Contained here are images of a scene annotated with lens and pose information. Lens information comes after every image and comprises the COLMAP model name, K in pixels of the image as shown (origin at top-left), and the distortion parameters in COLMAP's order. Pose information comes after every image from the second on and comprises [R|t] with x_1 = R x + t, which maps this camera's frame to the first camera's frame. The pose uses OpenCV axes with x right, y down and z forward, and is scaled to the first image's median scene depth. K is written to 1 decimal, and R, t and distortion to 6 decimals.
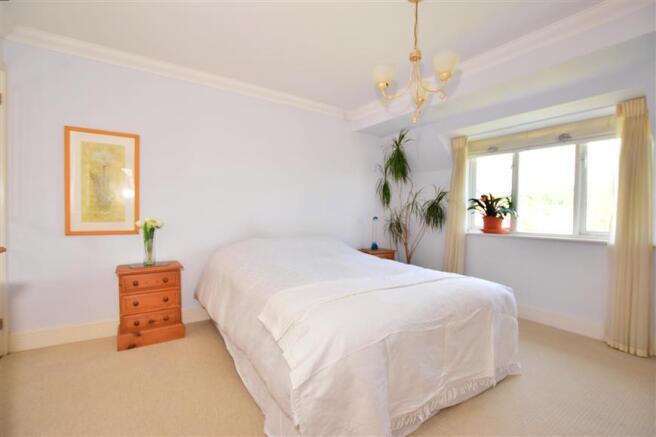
lens RADIAL K [[298.1, 0, 324.2], [0, 298.1, 220.6], [0, 0, 1]] dist [-0.001136, -0.000678]
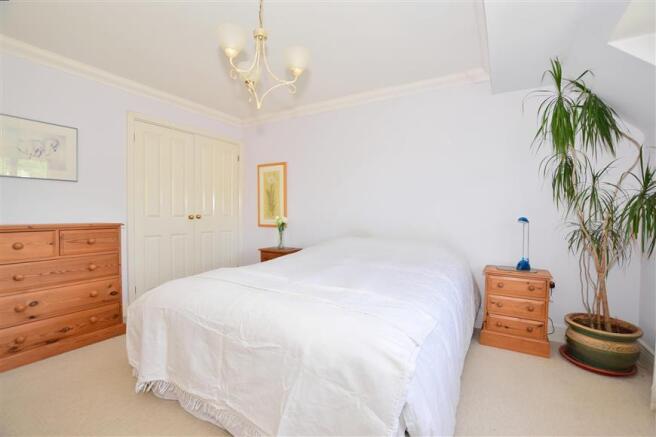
lens RADIAL K [[298.1, 0, 324.4], [0, 298.1, 217.0], [0, 0, 1]] dist [-0.001136, -0.000678]
pose [[0.426041, 0.000206, -0.904704, 0.861526], [-0.018612, 0.999790, -0.008537, 0.000742], [0.904512, 0.020475, 0.425956, 0.566597]]
